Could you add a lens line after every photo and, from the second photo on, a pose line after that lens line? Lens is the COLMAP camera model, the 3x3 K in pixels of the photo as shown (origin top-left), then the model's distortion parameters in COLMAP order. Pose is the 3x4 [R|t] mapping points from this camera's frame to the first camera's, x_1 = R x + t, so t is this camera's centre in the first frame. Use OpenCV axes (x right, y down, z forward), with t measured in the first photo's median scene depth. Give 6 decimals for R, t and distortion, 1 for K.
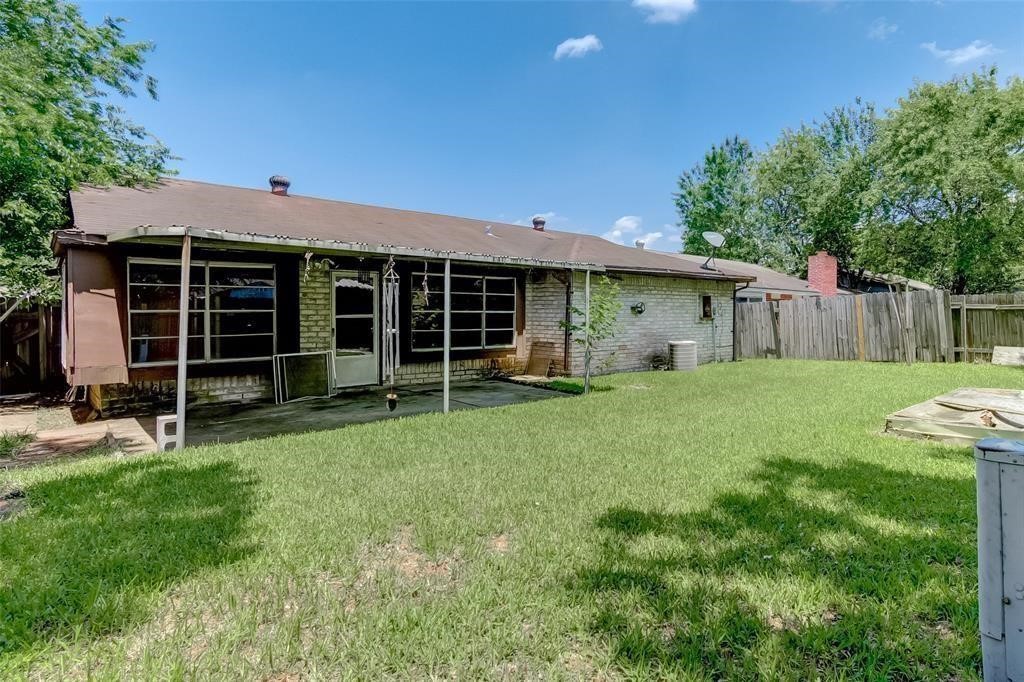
lens RADIAL K [[460.1, 0, 514.9], [0, 460.1, 349.7], [0, 0, 1]] dist [-0.003023, 0.000144]
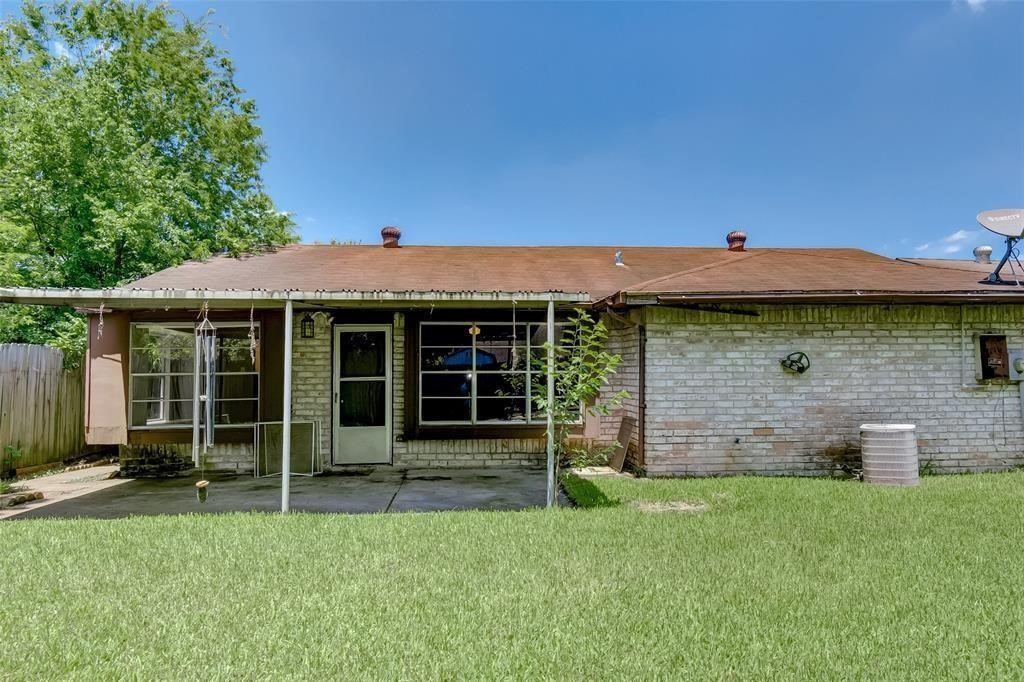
lens RADIAL K [[552.3, 0, 512.0], [0, 552.3, 385.3], [0, 0, 1]] dist [-0.000674, 0.000348]
pose [[0.847828, 0.003175, -0.530262, 0.420842], [-0.034687, 0.998172, -0.049483, -0.022183], [0.529135, 0.060347, 0.846389, 0.314426]]
